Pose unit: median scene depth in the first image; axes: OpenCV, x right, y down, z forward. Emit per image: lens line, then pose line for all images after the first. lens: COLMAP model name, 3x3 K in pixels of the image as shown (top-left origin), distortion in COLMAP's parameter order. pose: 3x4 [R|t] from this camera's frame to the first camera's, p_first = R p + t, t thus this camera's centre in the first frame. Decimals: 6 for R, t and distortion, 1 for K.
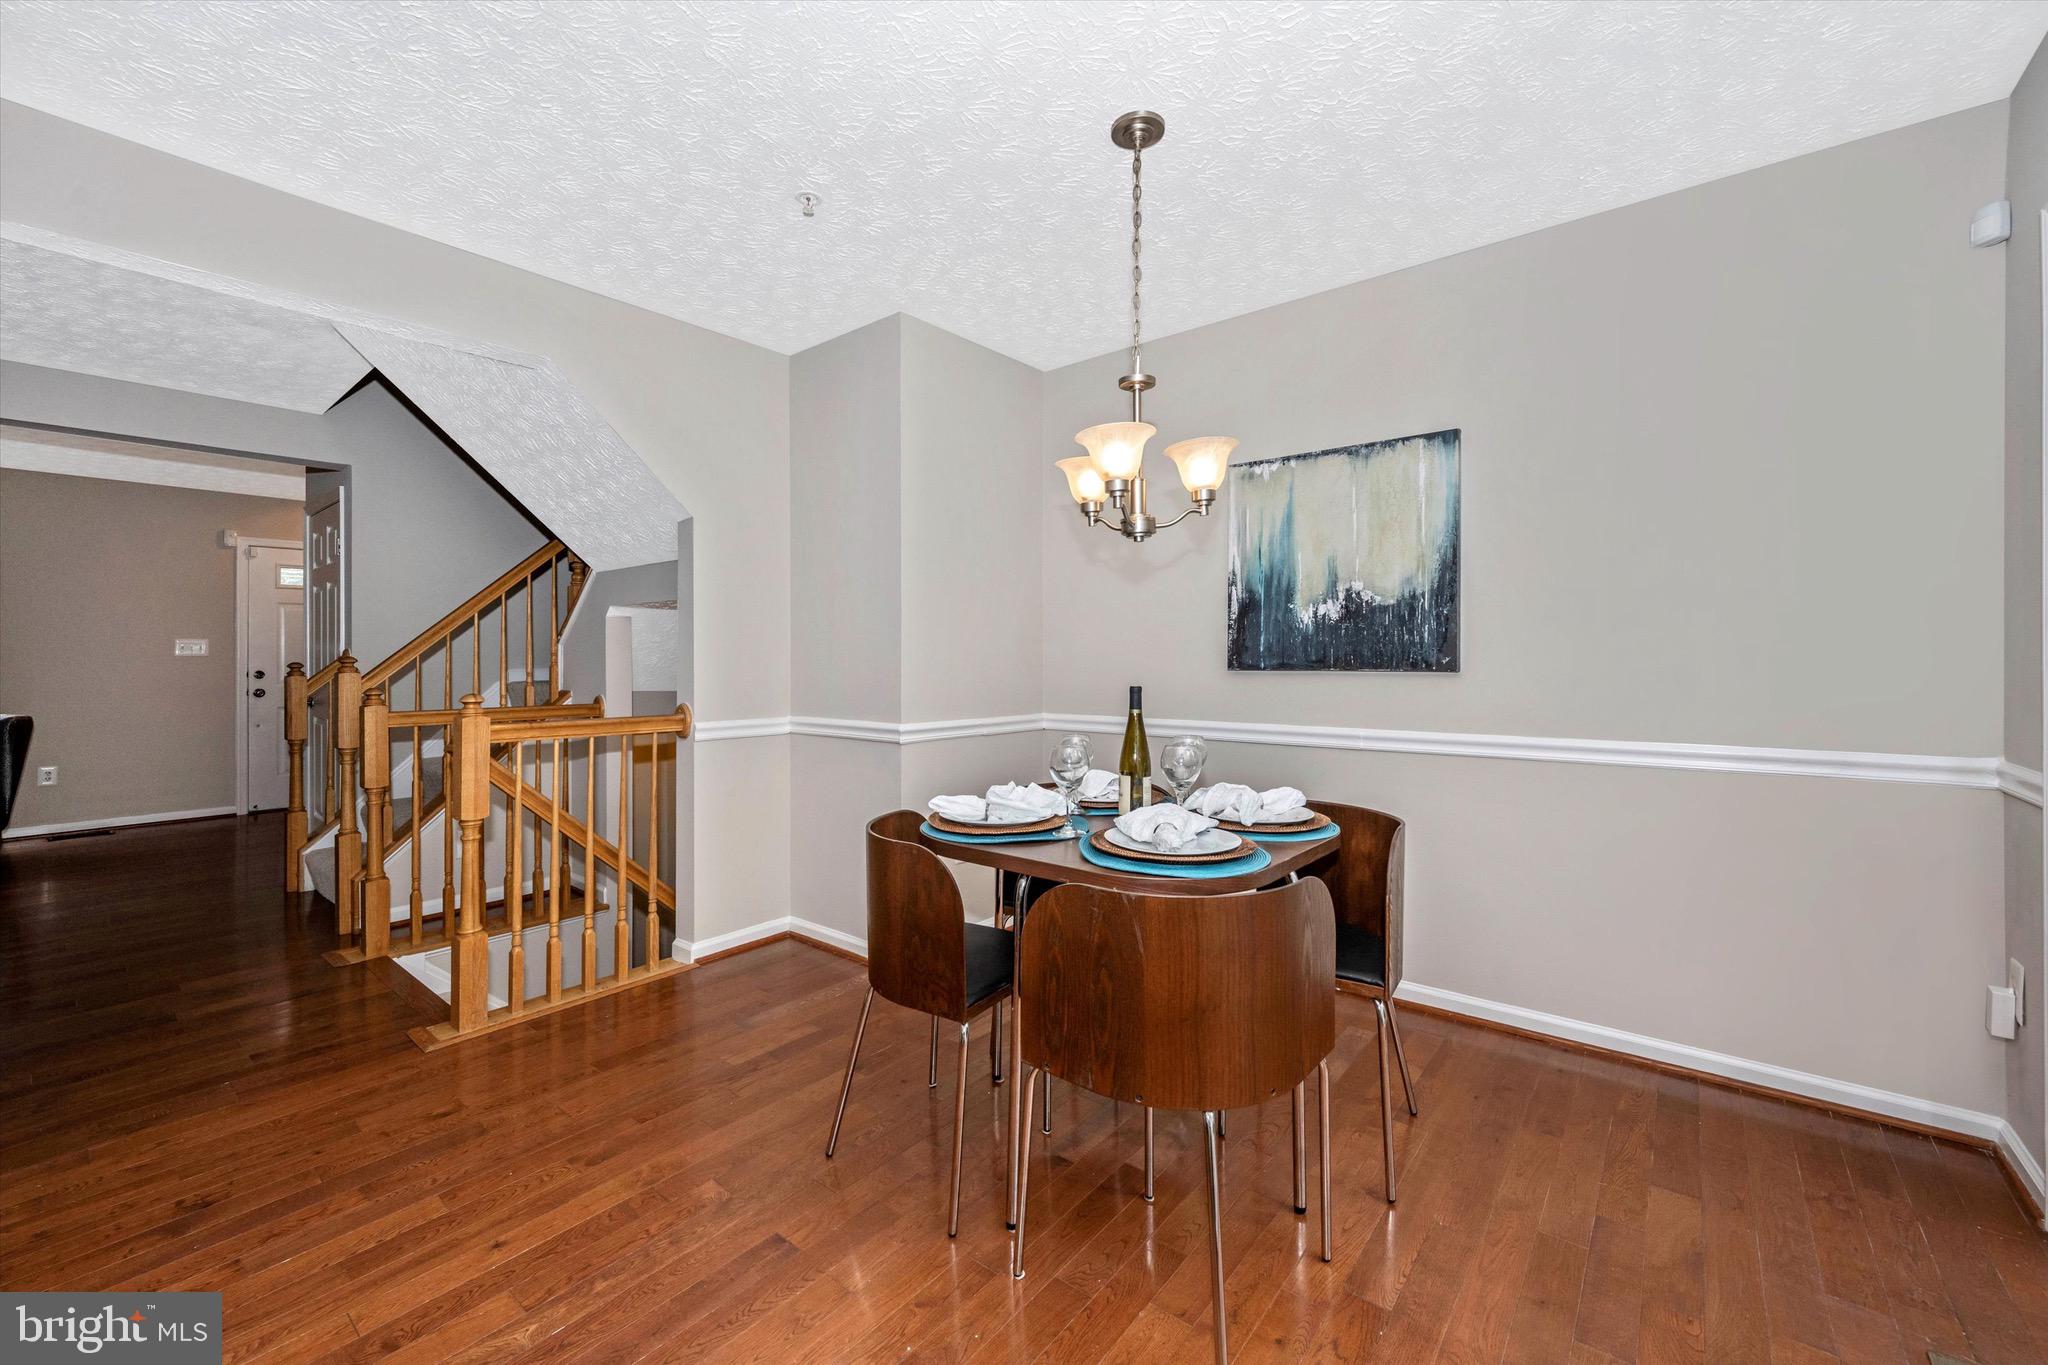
lens RADIAL K [[812.1, 0, 1006.8], [0, 812.1, 649.5], [0, 0, 1]] dist [0.000611, -0.000781]
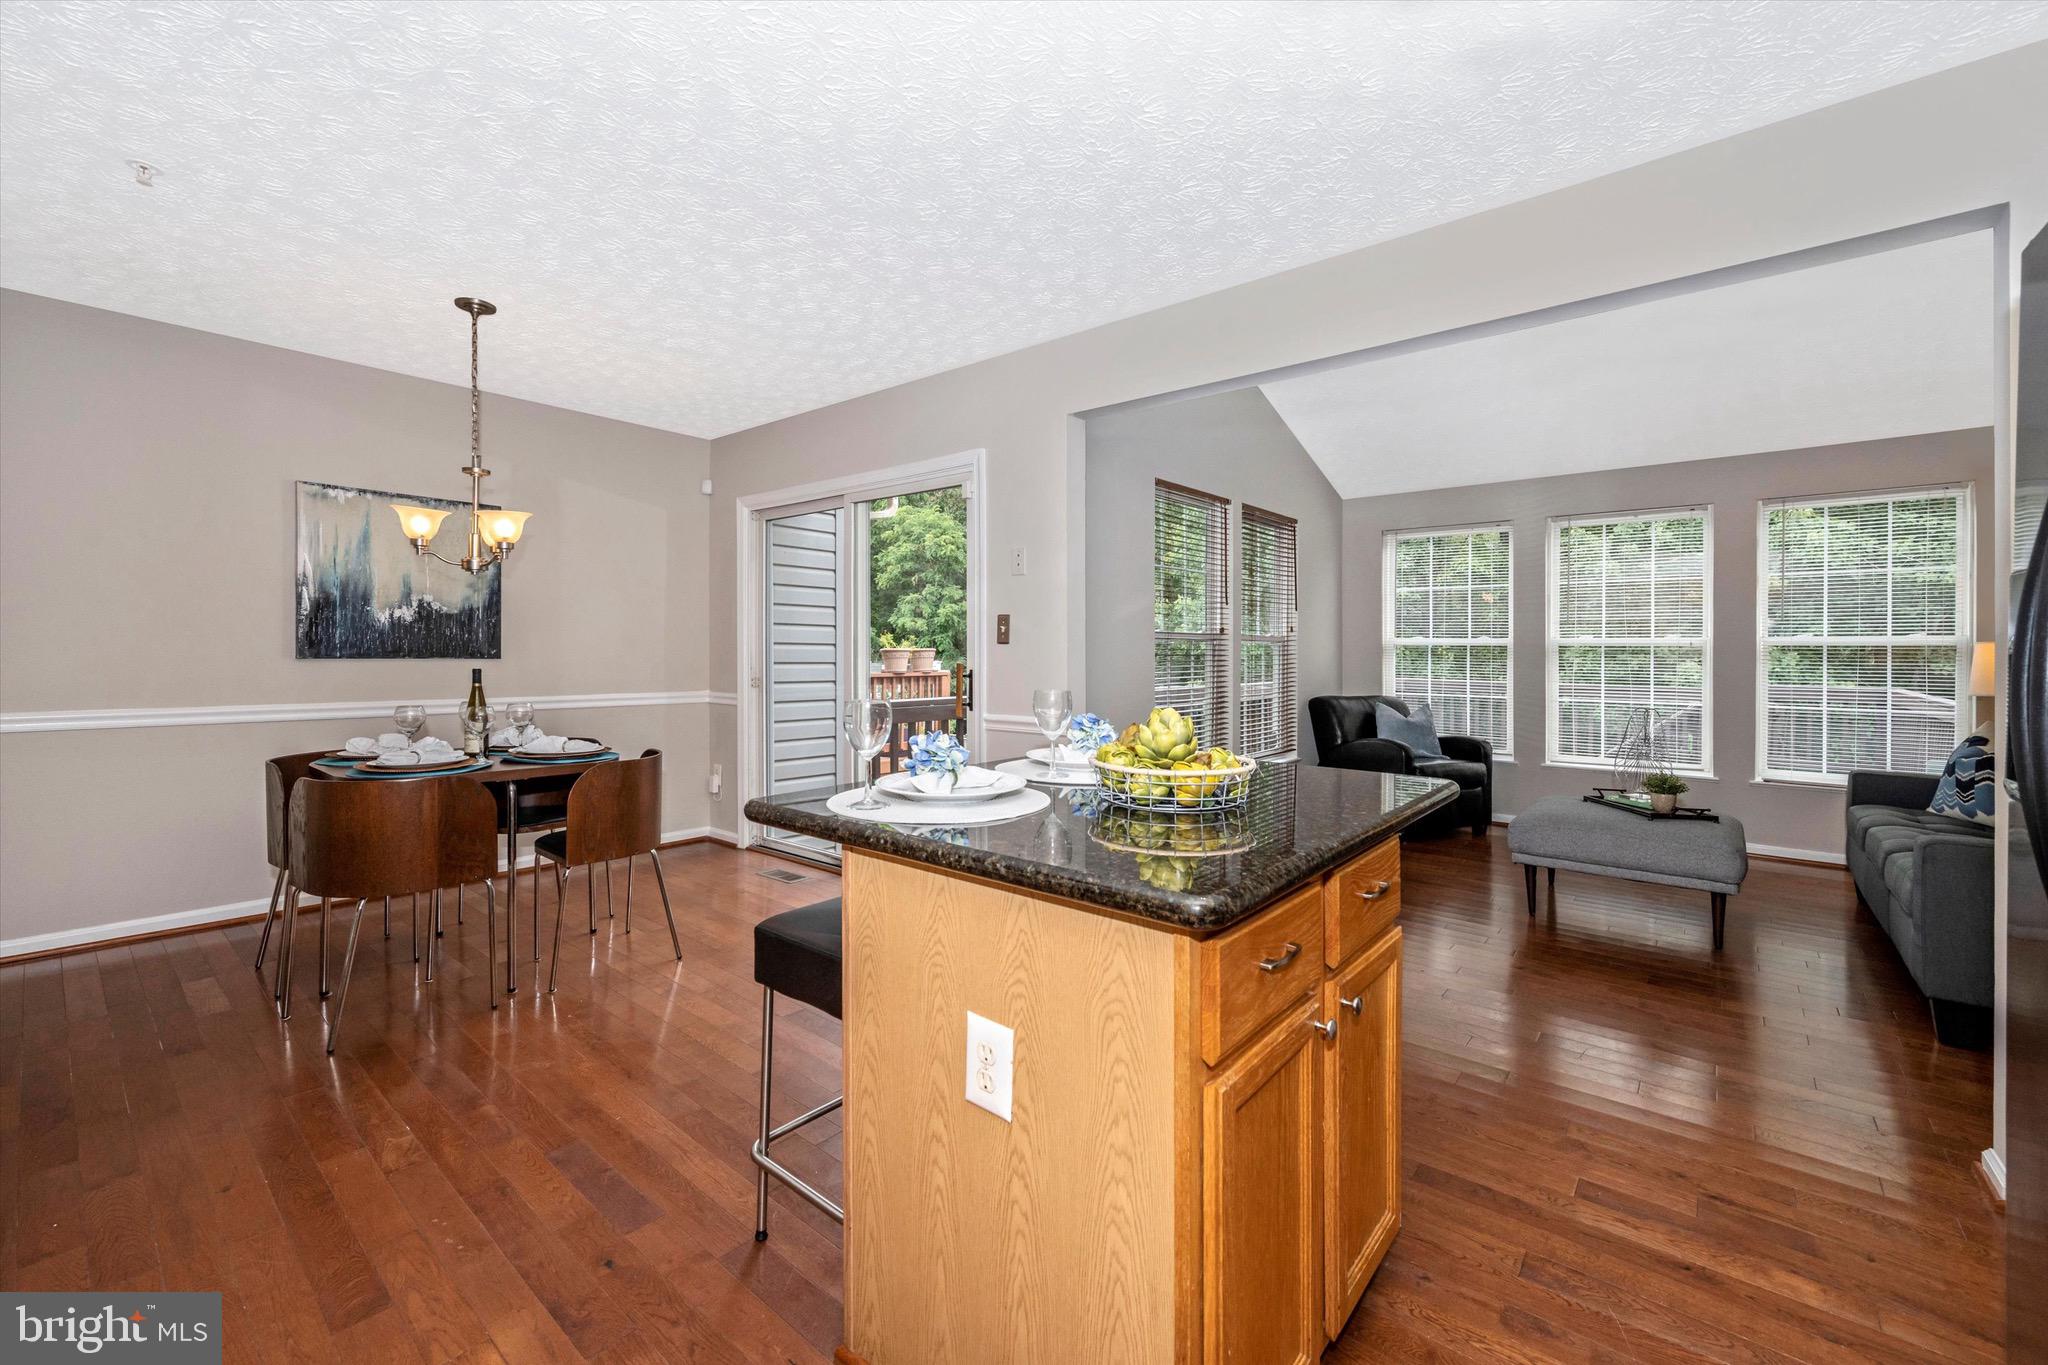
lens RADIAL K [[812.1, 0, 1031.8], [0, 812.1, 651.3], [0, 0, 1]] dist [0.000611, -0.000781]
pose [[0.011305, 0.006011, 0.999918, -0.937499], [-0.022553, 0.999729, -0.005755, -0.001730], [-0.999682, -0.022486, 0.011438, -0.063627]]
